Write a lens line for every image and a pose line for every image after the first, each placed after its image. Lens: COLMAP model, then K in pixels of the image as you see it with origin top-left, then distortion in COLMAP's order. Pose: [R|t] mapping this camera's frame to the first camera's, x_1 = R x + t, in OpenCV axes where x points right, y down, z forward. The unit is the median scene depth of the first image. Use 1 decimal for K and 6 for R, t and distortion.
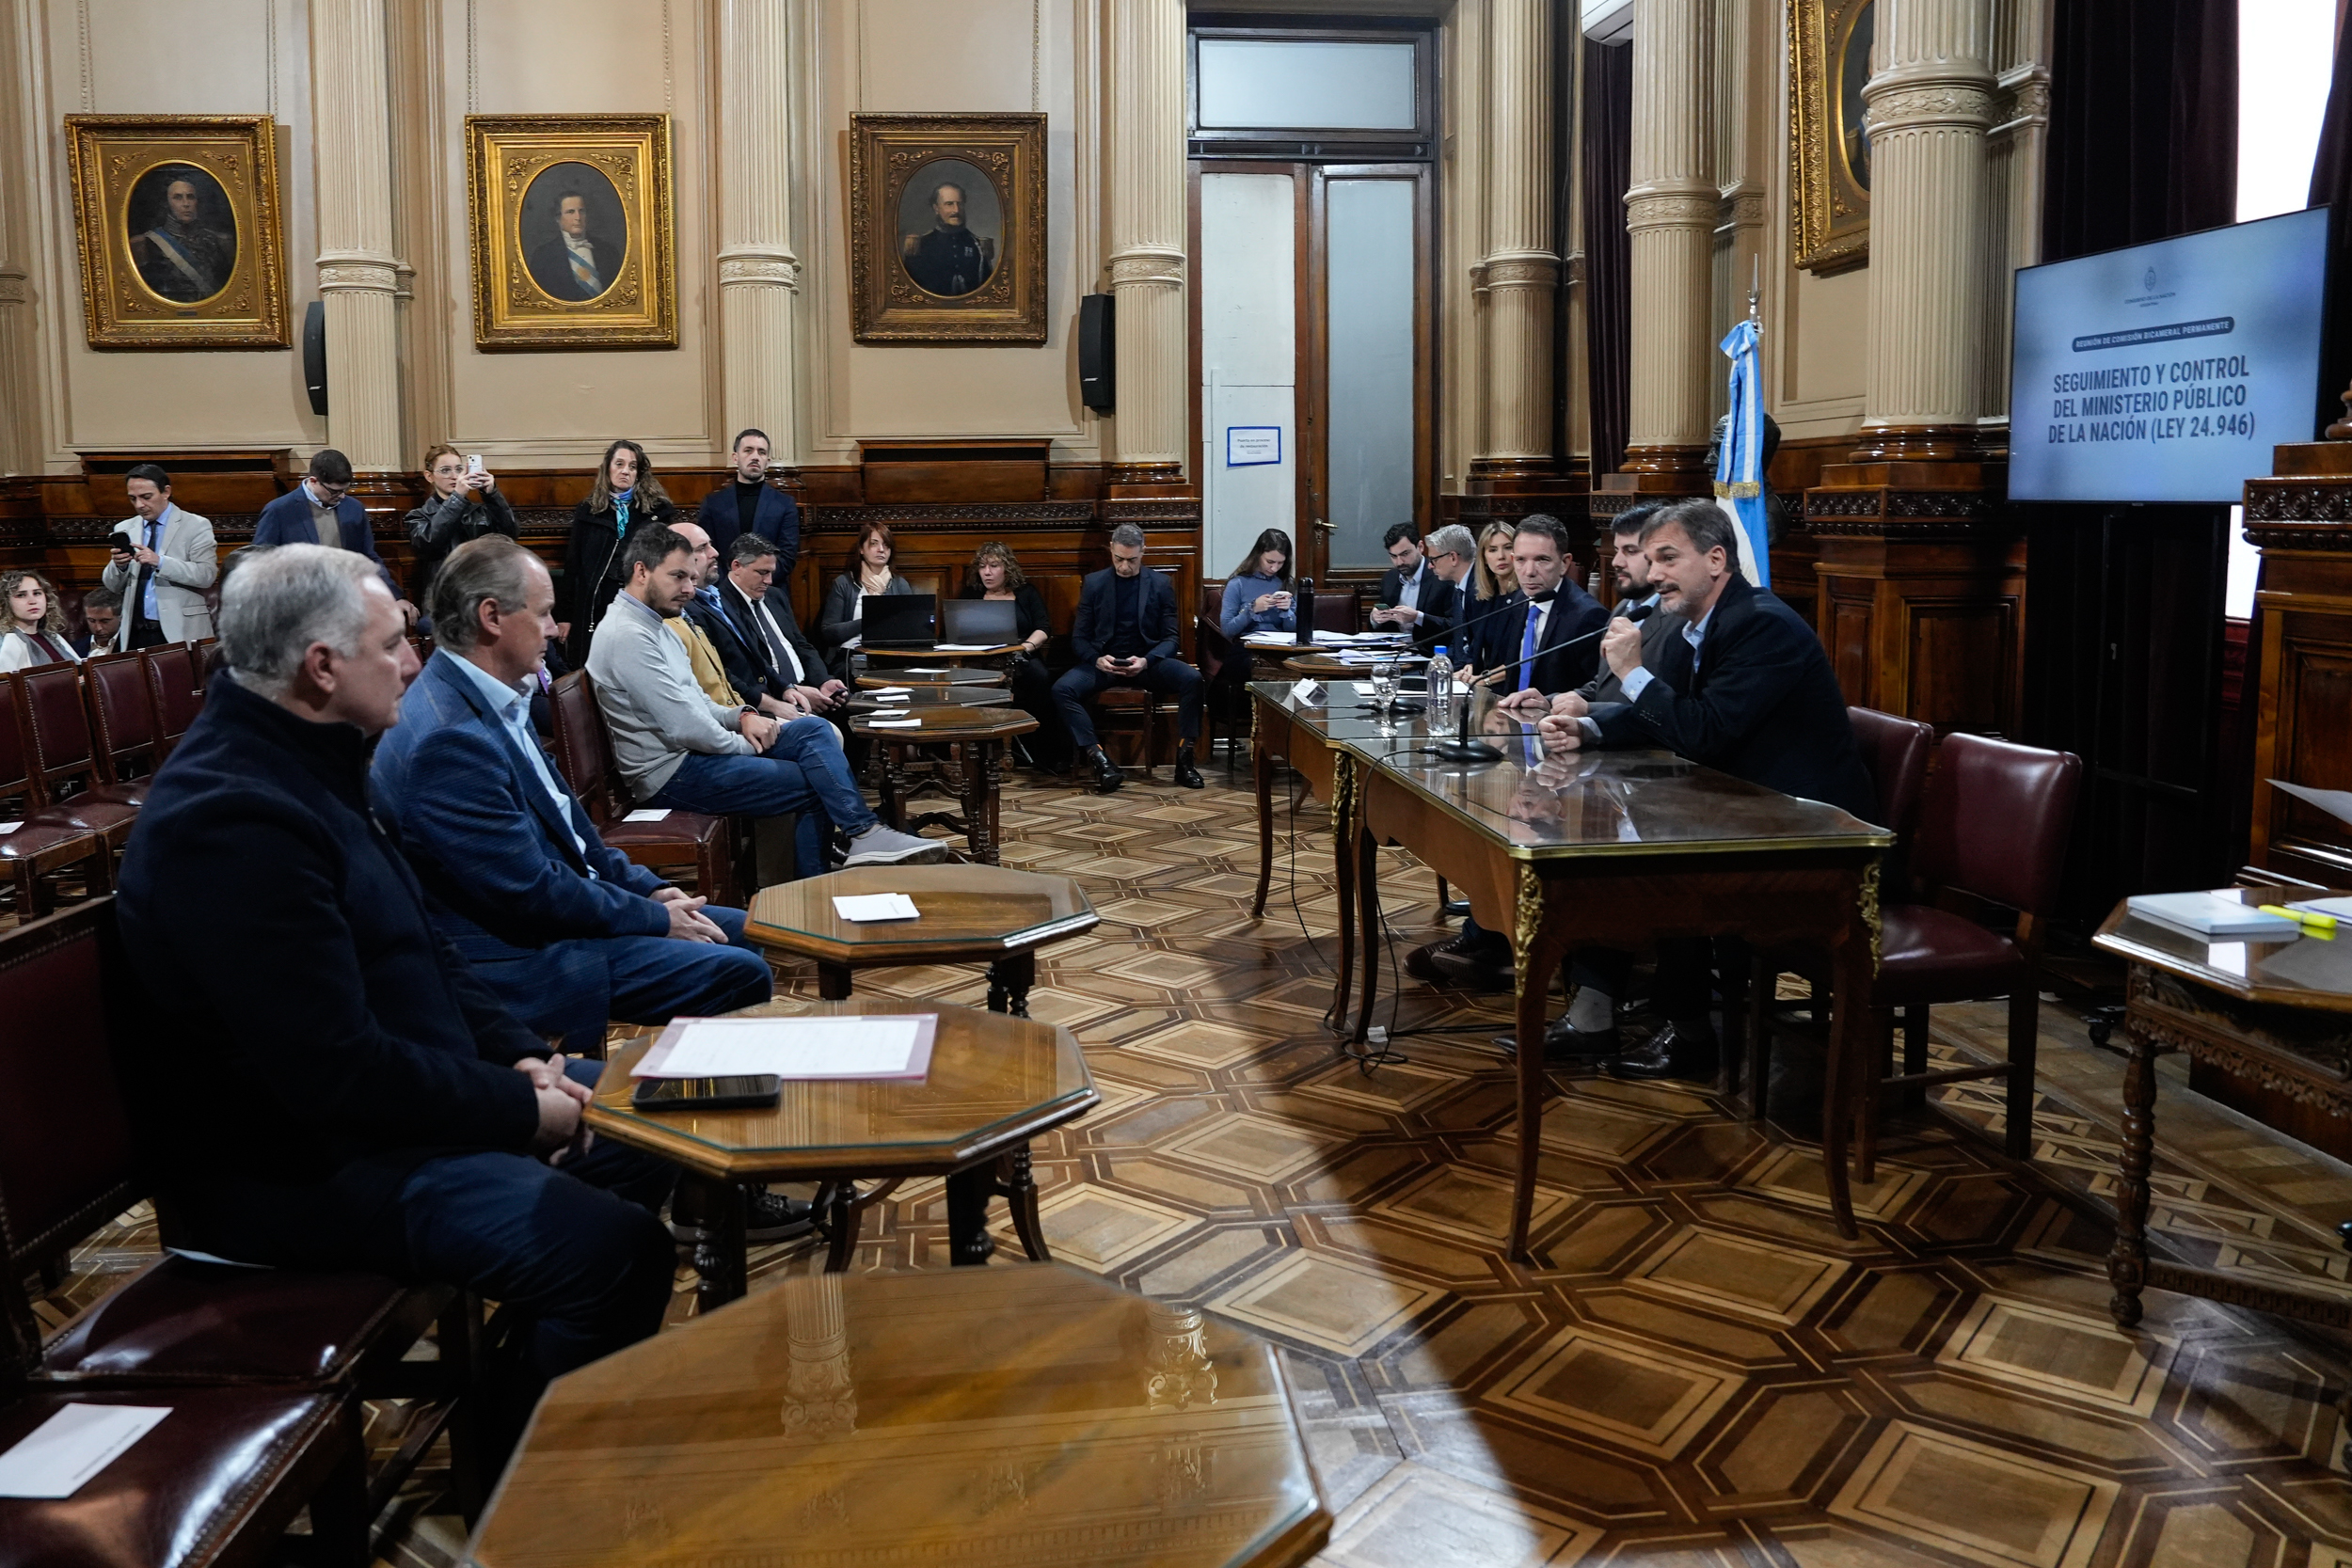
lens RADIAL K [[1612.2, 0, 1176.0], [0, 1612.2, 784.0], [0, 0, 1]] dist [0.000636, 0.000102]
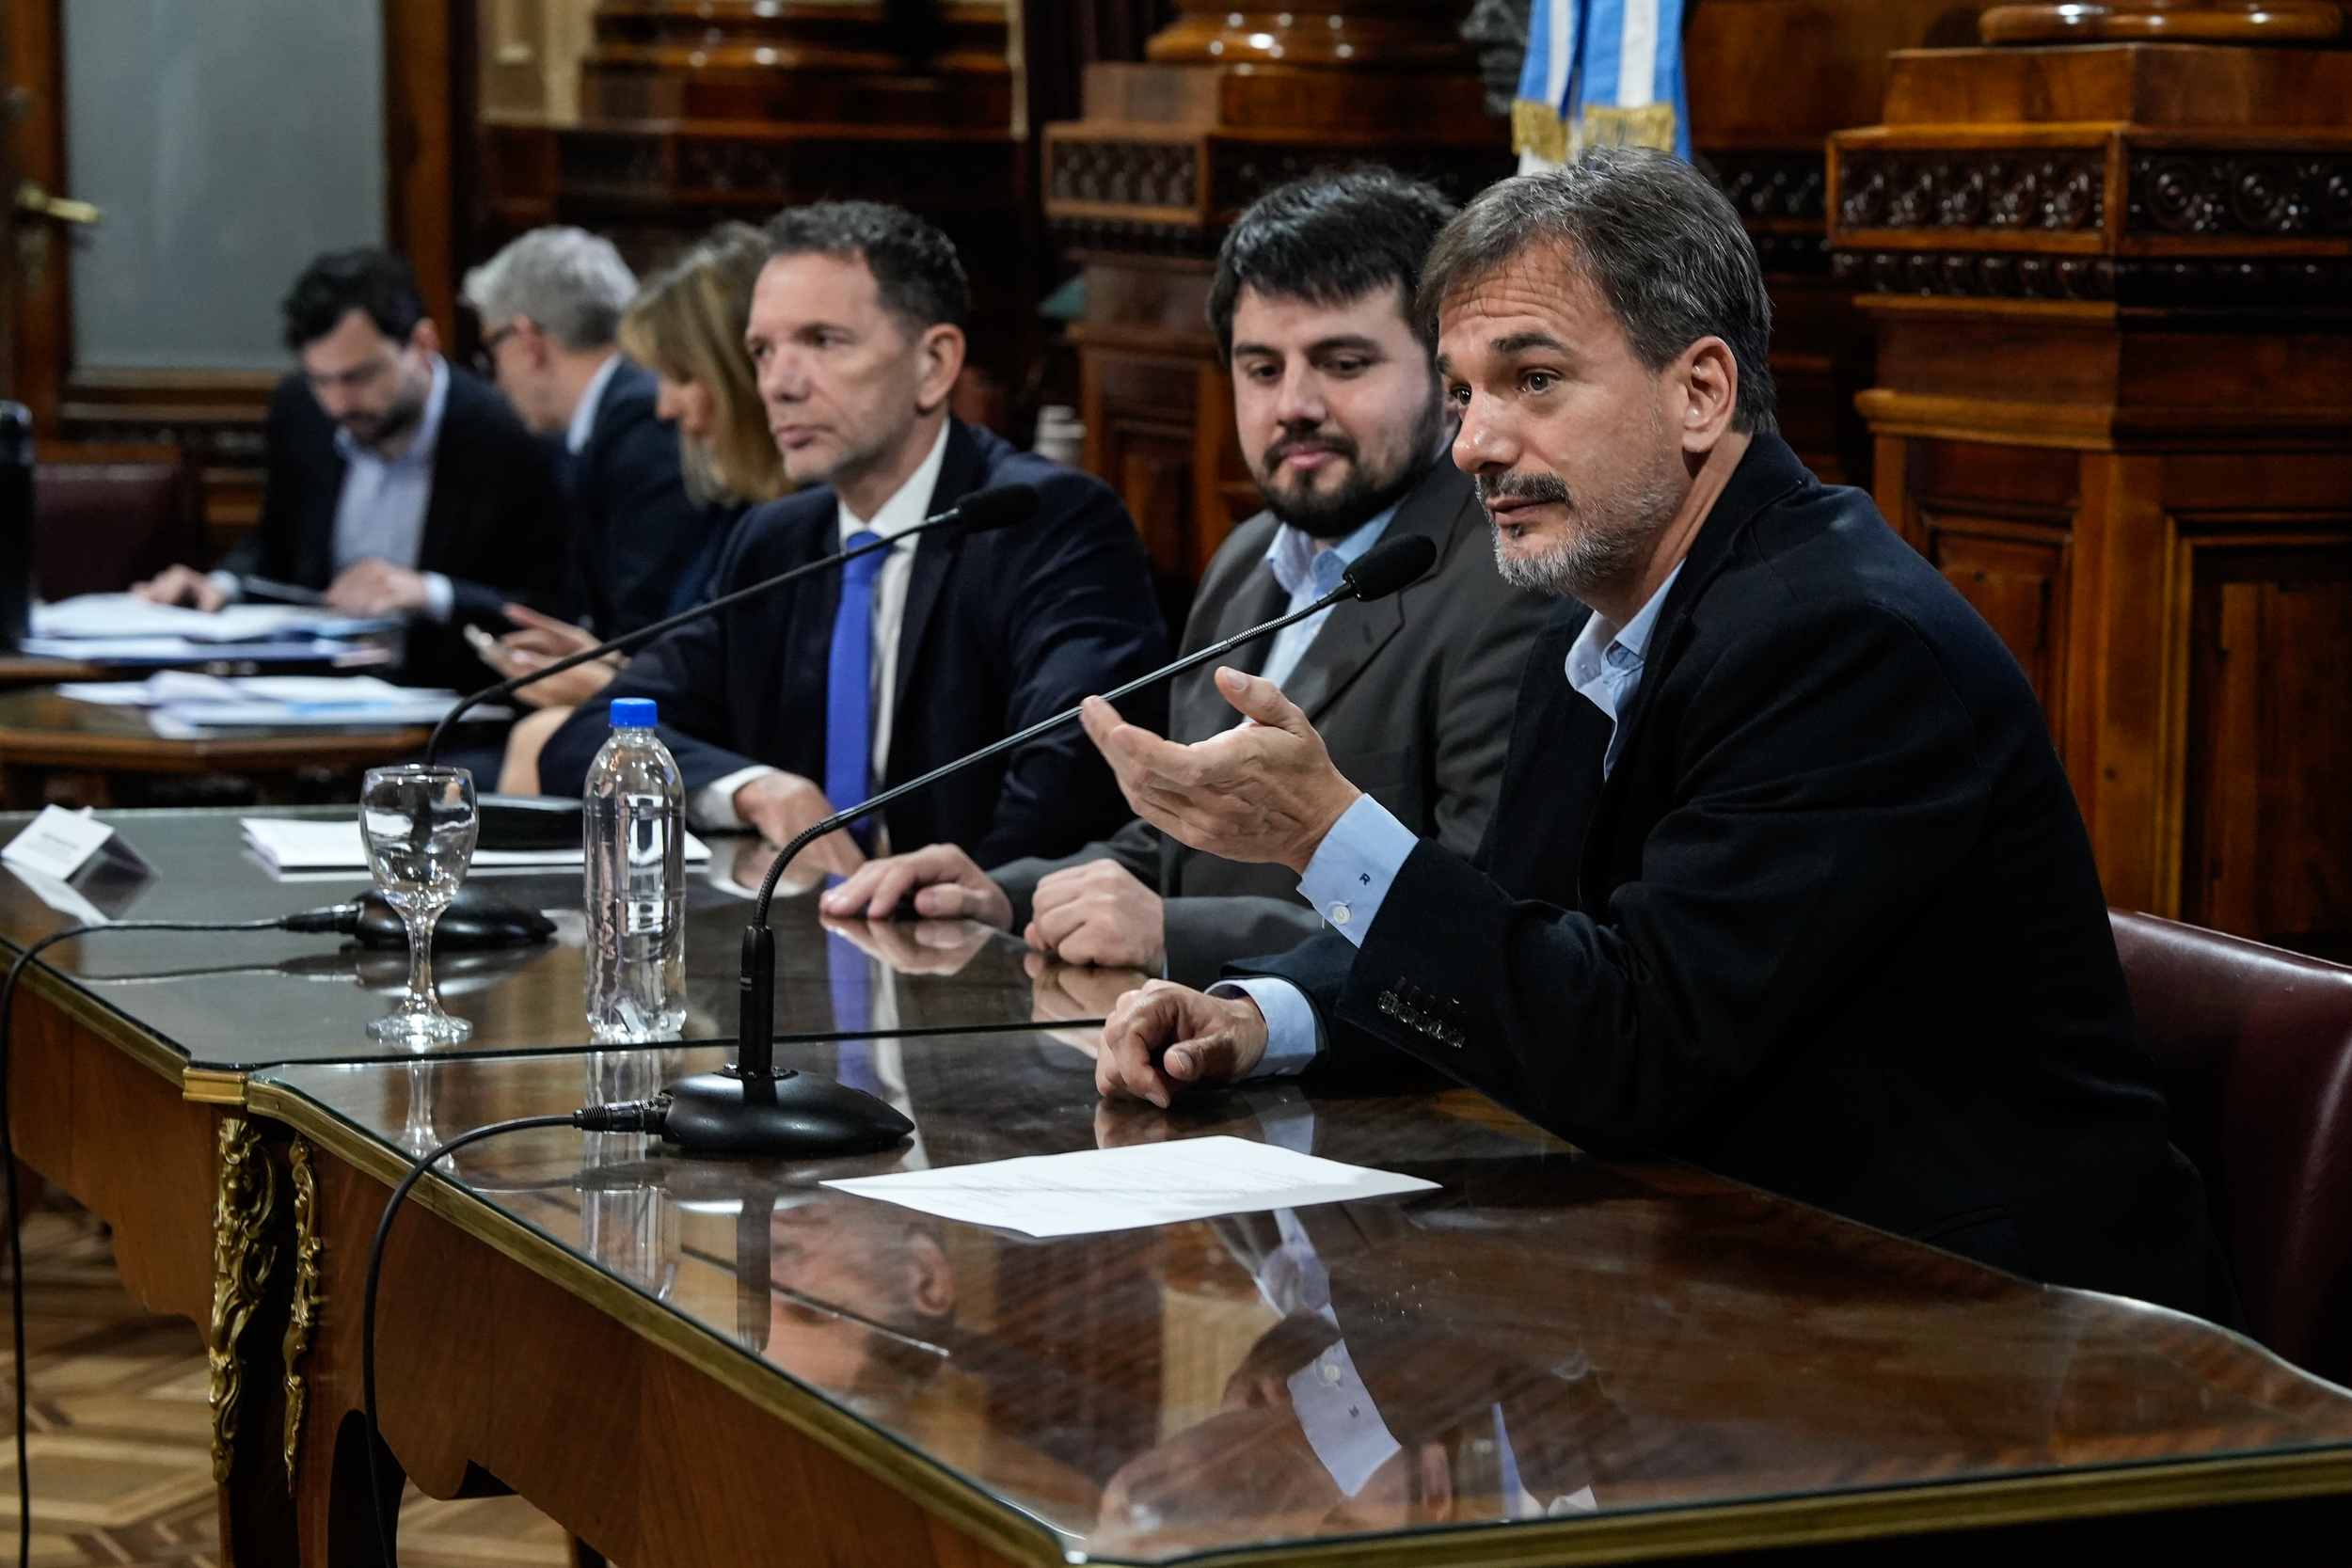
lens RADIAL K [[4768.9, 0, 1178.6], [0, 4768.9, 877.9], [0, 0, 1]] dist [0.264536, 0.103987]
pose [[0.941137, -0.022098, 0.337302, -0.014171], [0.030064, 0.999378, -0.018410, -0.039882], [-0.336685, 0.027467, 0.941216, 0.244305]]
